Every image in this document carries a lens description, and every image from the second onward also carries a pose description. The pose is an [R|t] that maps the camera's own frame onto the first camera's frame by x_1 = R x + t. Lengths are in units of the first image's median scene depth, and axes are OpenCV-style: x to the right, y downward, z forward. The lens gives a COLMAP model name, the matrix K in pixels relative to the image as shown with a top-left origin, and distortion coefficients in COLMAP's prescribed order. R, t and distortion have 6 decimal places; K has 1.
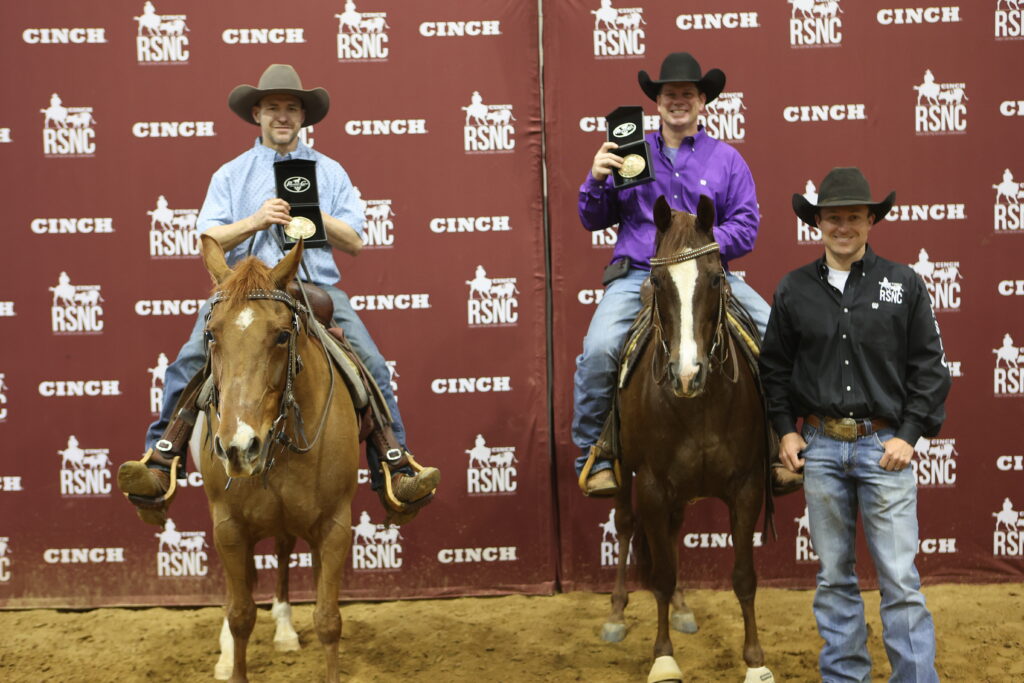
lens RADIAL K [[1413.6, 0, 495.0], [0, 1413.6, 350.6], [0, 0, 1]] dist [0.050416, 0.000000]
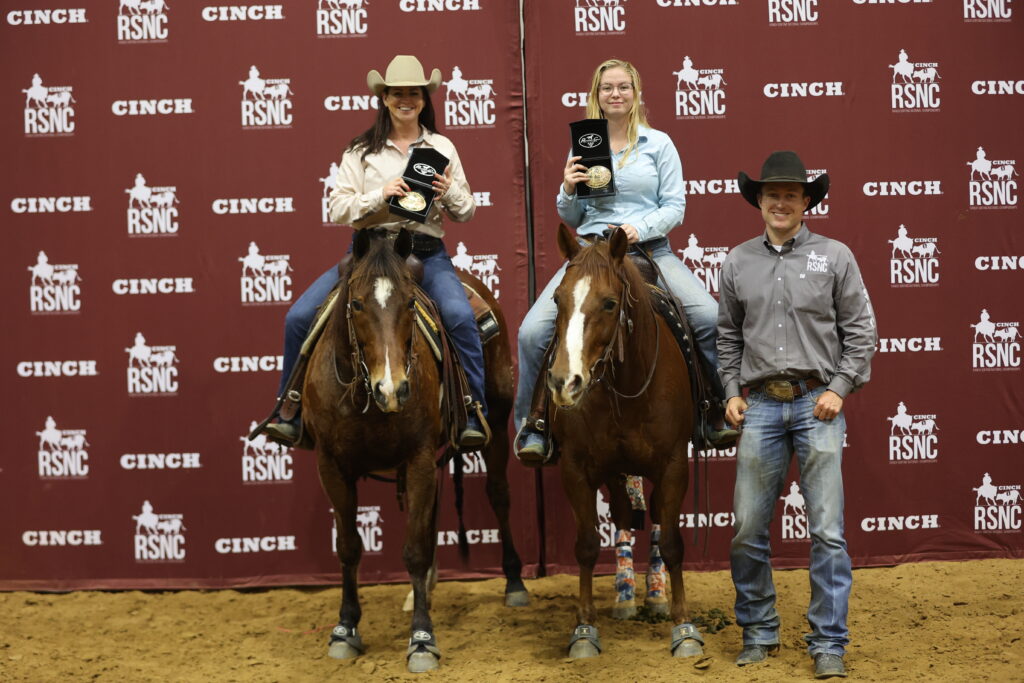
lens RADIAL K [[2268.0, 0, 479.0], [0, 2268.0, 329.3], [0, 0, 1]] dist [-0.222303, 0.000000]
pose [[0.999628, -0.005207, 0.026782, -0.040491], [0.005675, 0.999832, -0.017450, 0.028154], [-0.026686, 0.017596, 0.999489, -0.574366]]
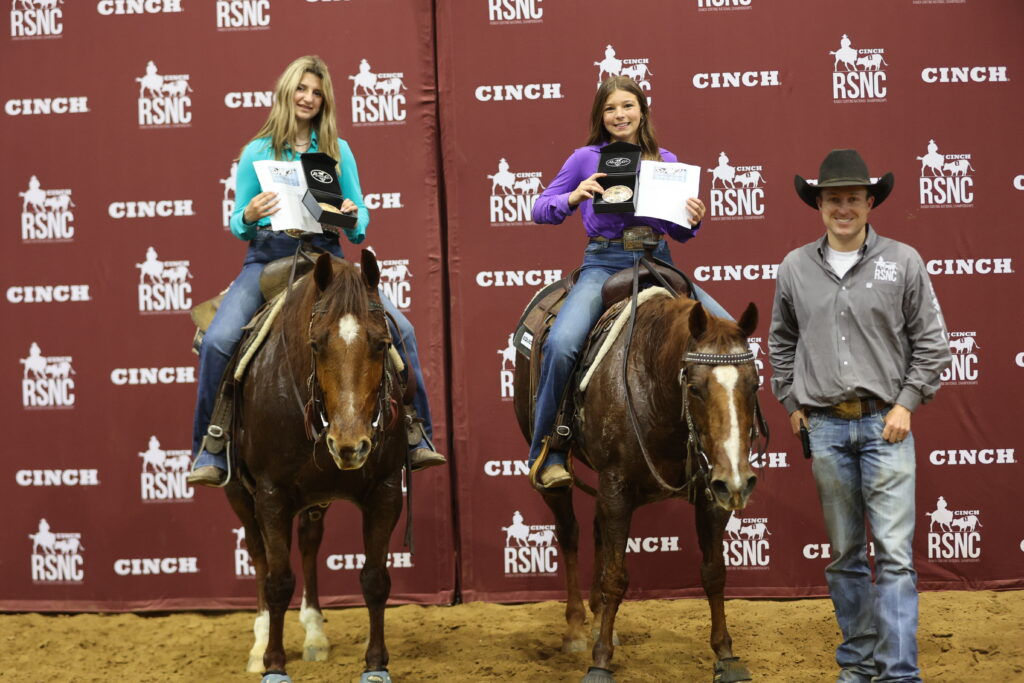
lens RADIAL K [[2268.0, 0, 509.5], [0, 2268.0, 329.9], [0, 0, 1]] dist [-0.222303, 0.000000]
pose [[0.998200, -0.005204, -0.059751, 0.168821], [0.004258, 0.999864, -0.015954, 0.018297], [0.059825, 0.015670, 0.998086, -0.467467]]
